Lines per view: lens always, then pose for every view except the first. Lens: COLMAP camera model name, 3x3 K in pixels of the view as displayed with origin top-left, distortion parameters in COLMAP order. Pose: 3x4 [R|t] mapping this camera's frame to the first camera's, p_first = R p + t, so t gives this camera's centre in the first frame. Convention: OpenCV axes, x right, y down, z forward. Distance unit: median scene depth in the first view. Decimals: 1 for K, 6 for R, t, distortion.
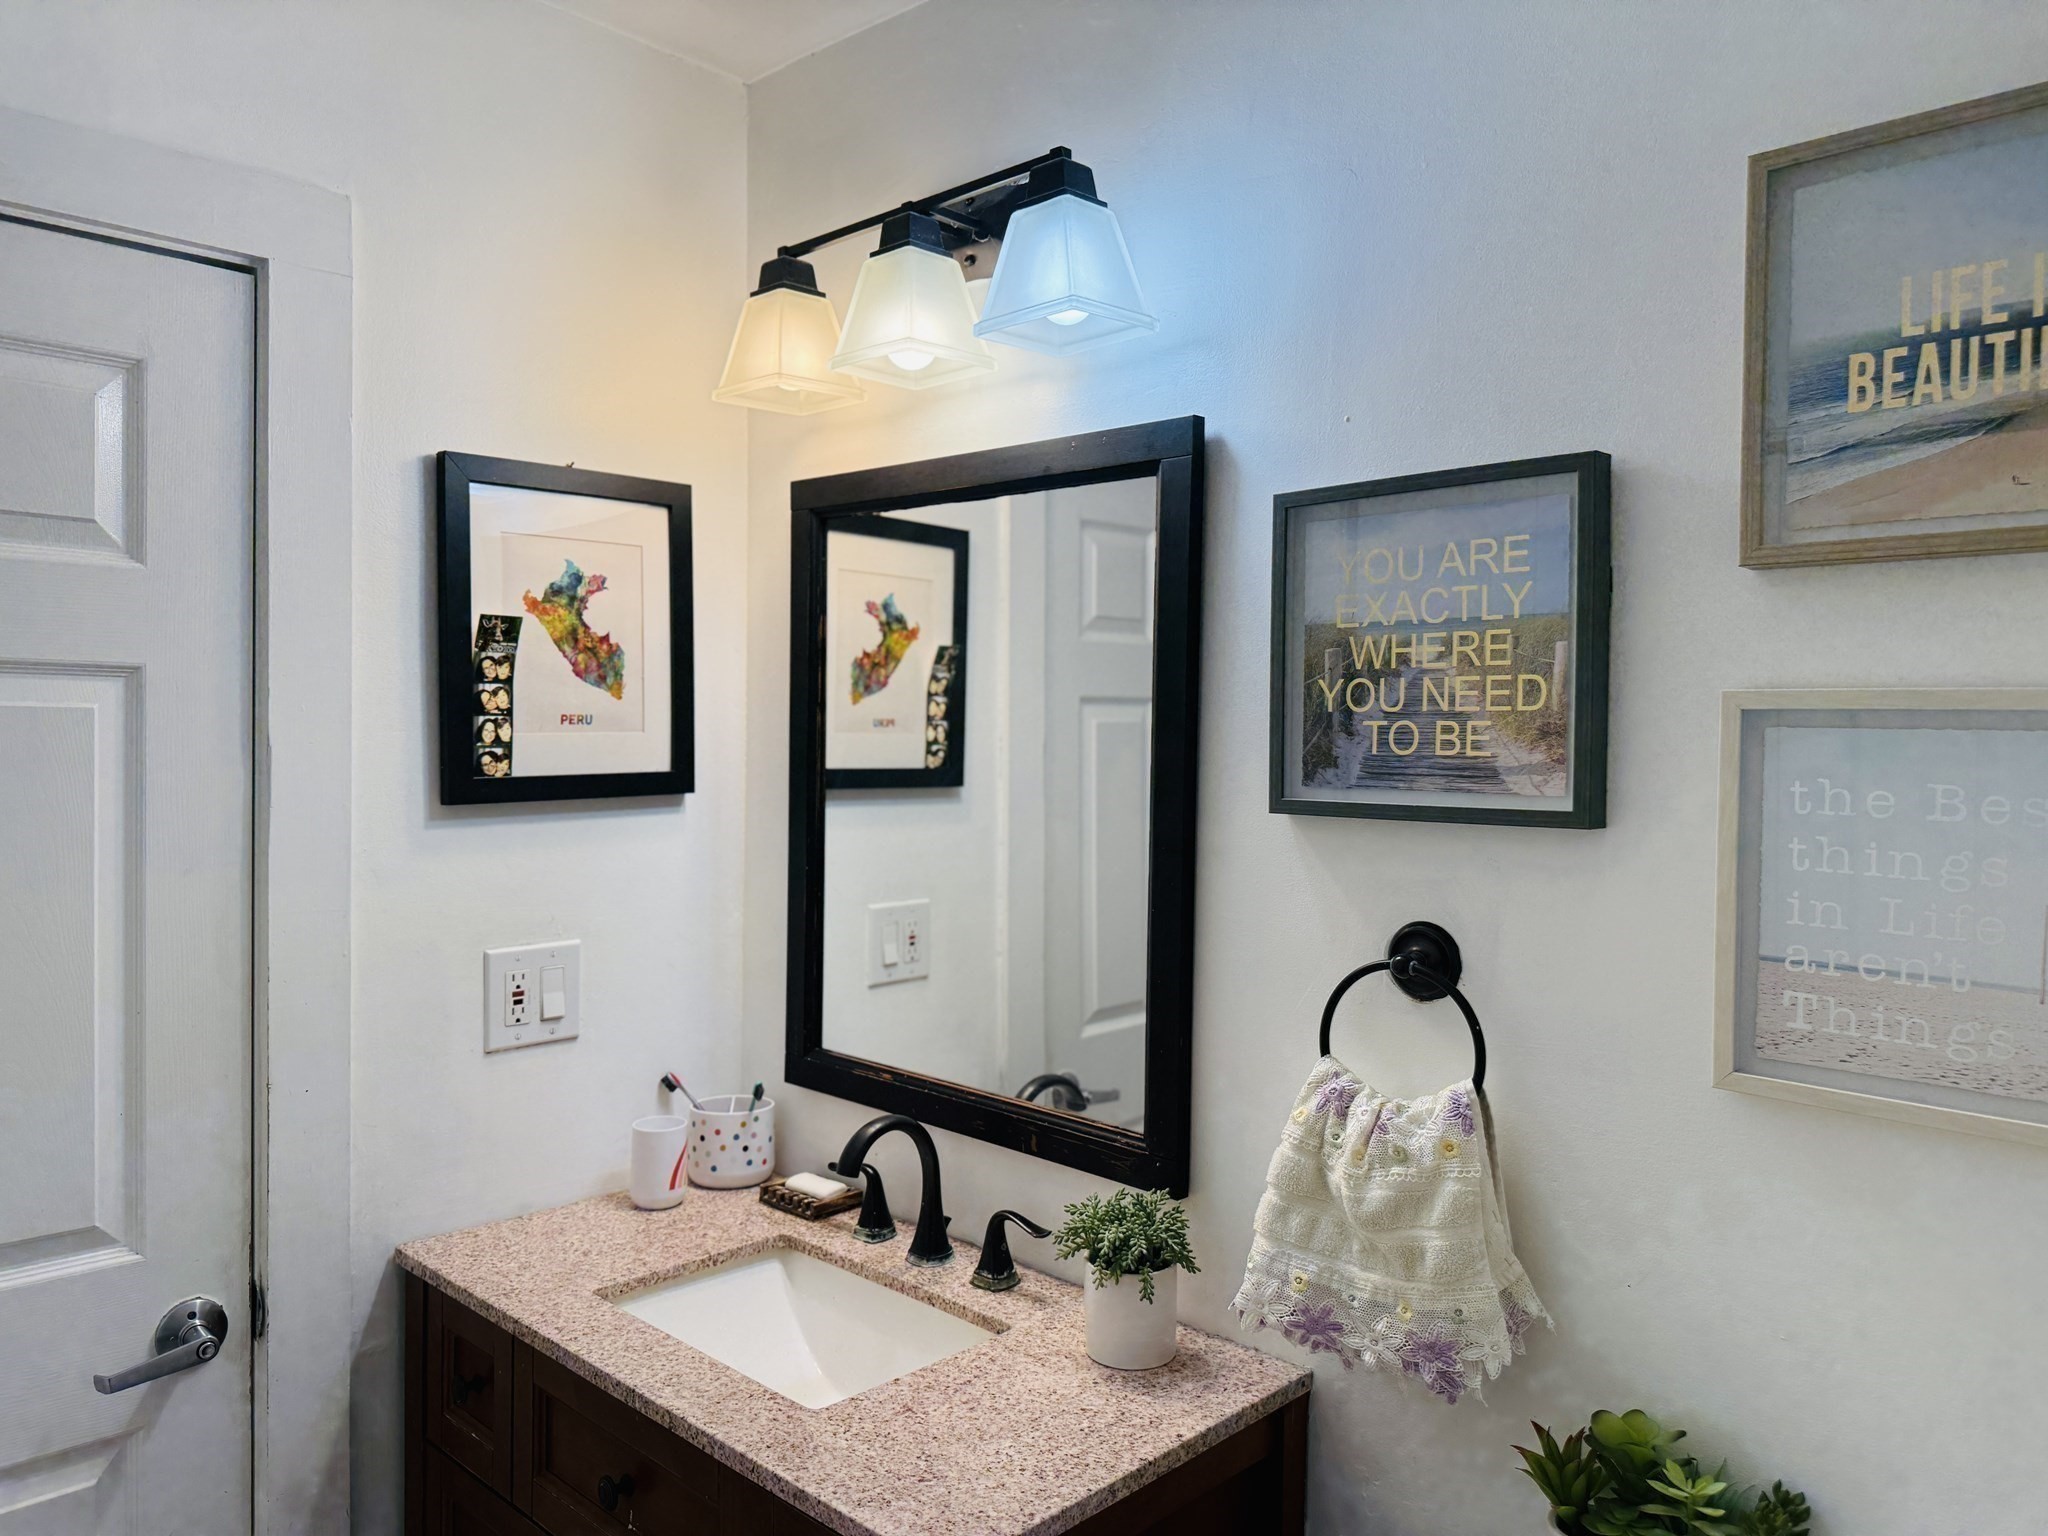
lens RADIAL K [[1455.0, 0, 1024.0], [0, 1455.0, 768.0], [0, 0, 1]] dist [0.091560, -0.114874]
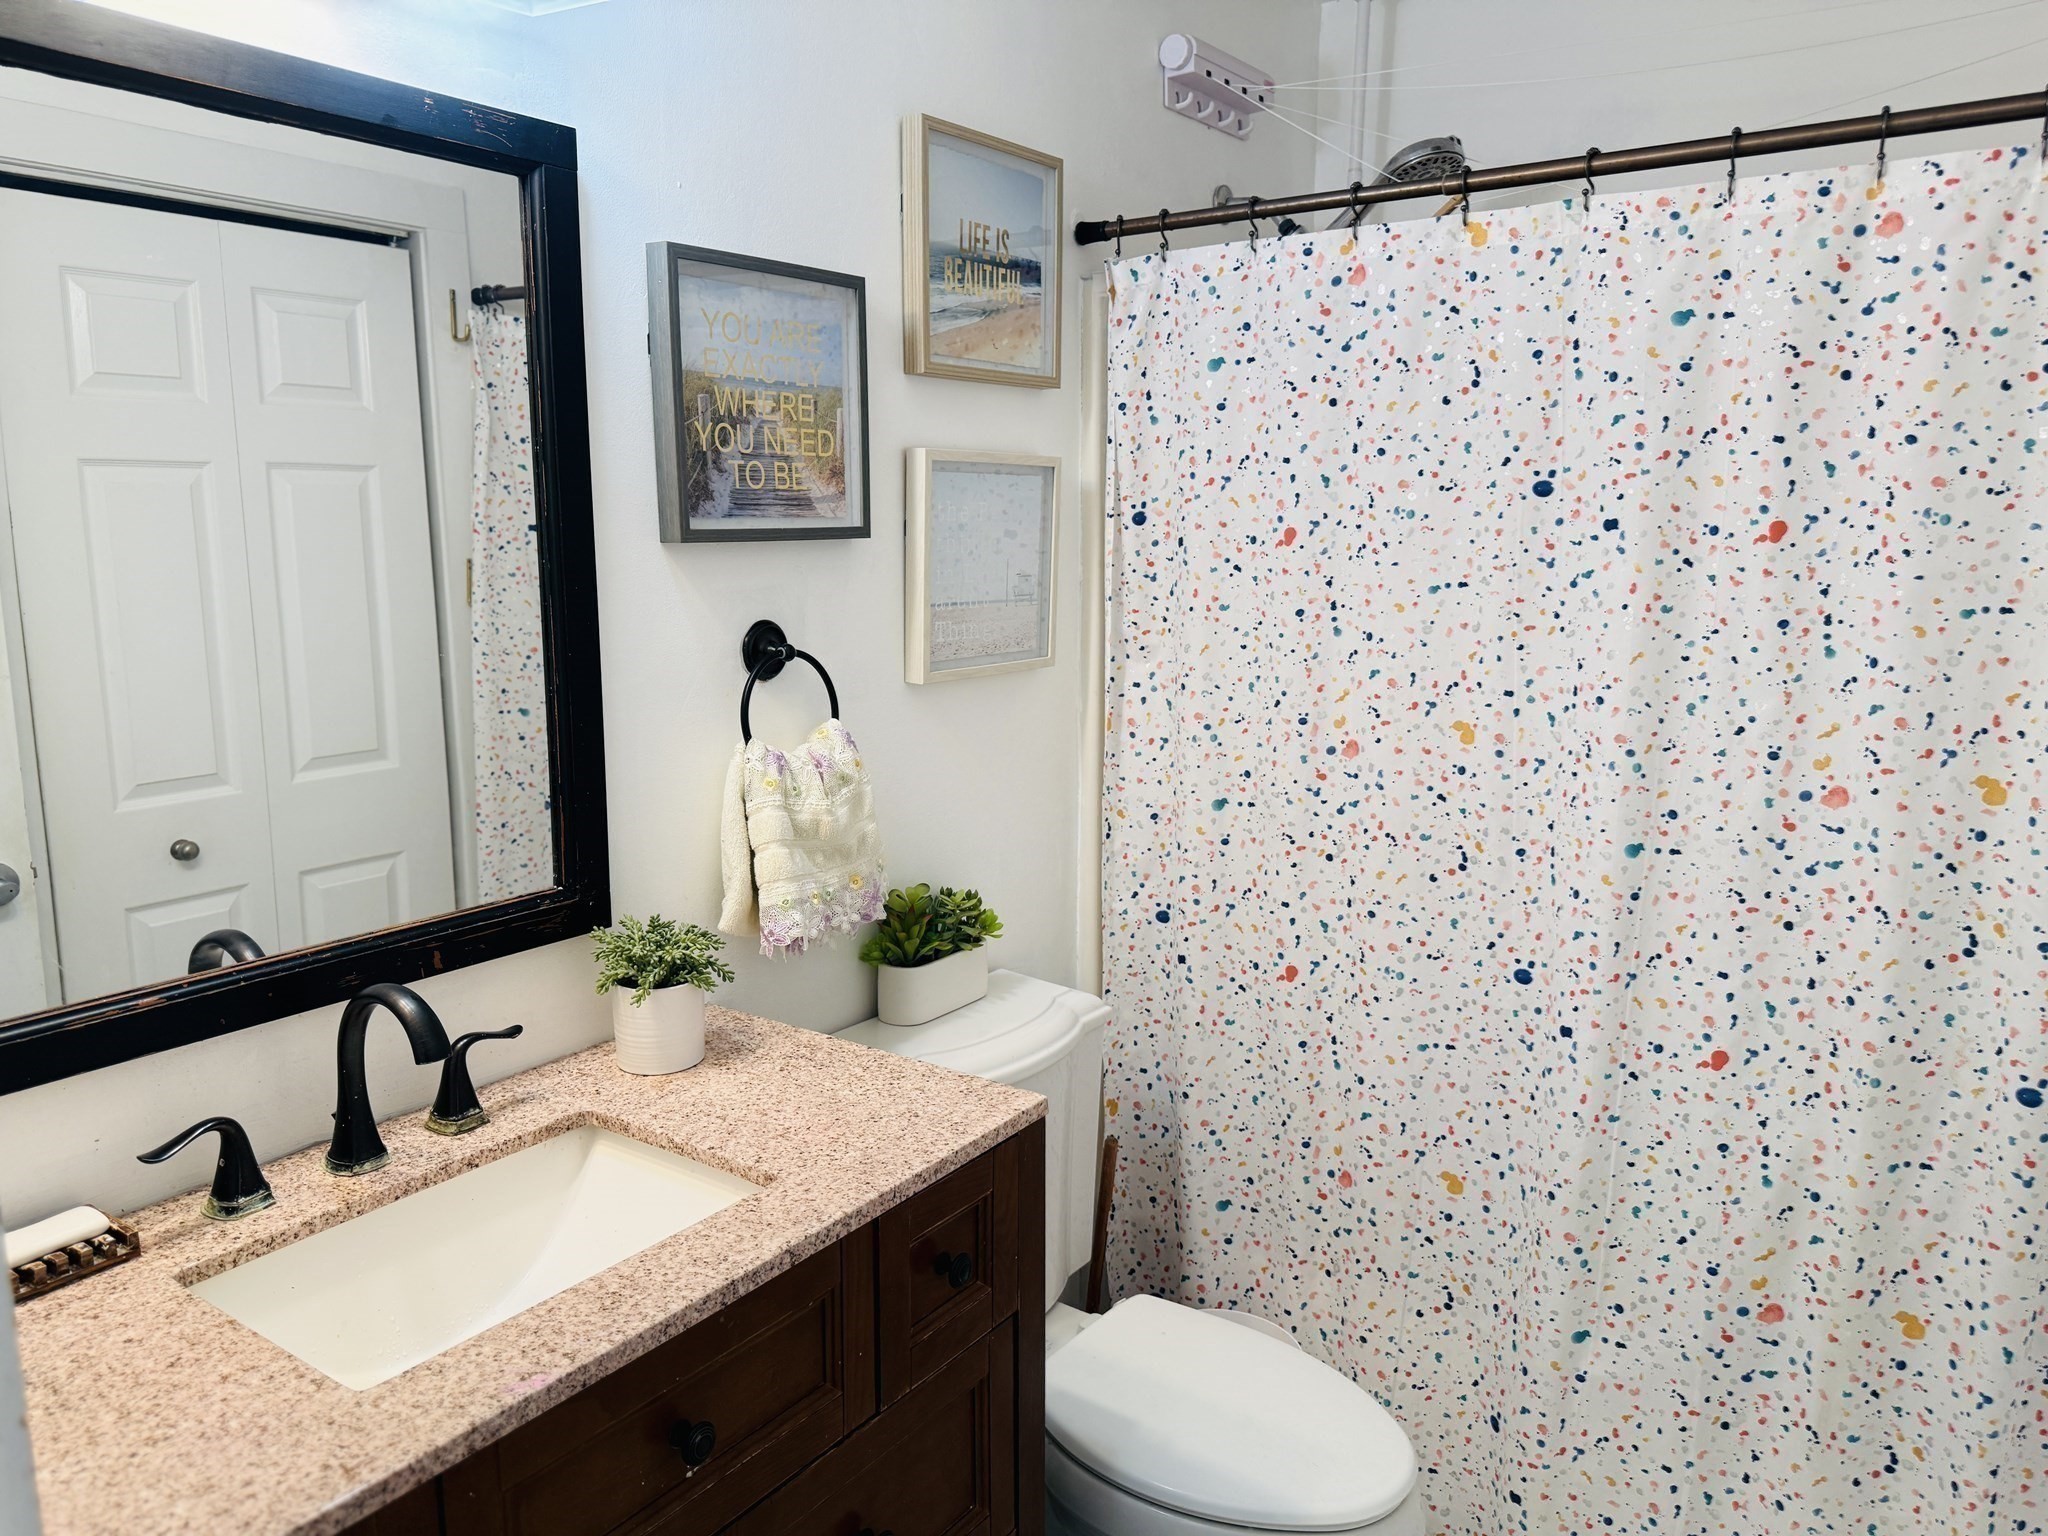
lens RADIAL K [[1455.0, 0, 1024.0], [0, 1455.0, 768.0], [0, 0, 1]] dist [0.091560, -0.114874]
pose [[-0.141972, -0.190553, 0.971356, -1.029848], [0.013783, 0.980821, 0.194424, -0.014817], [-0.989775, 0.040991, -0.136623, 0.943697]]
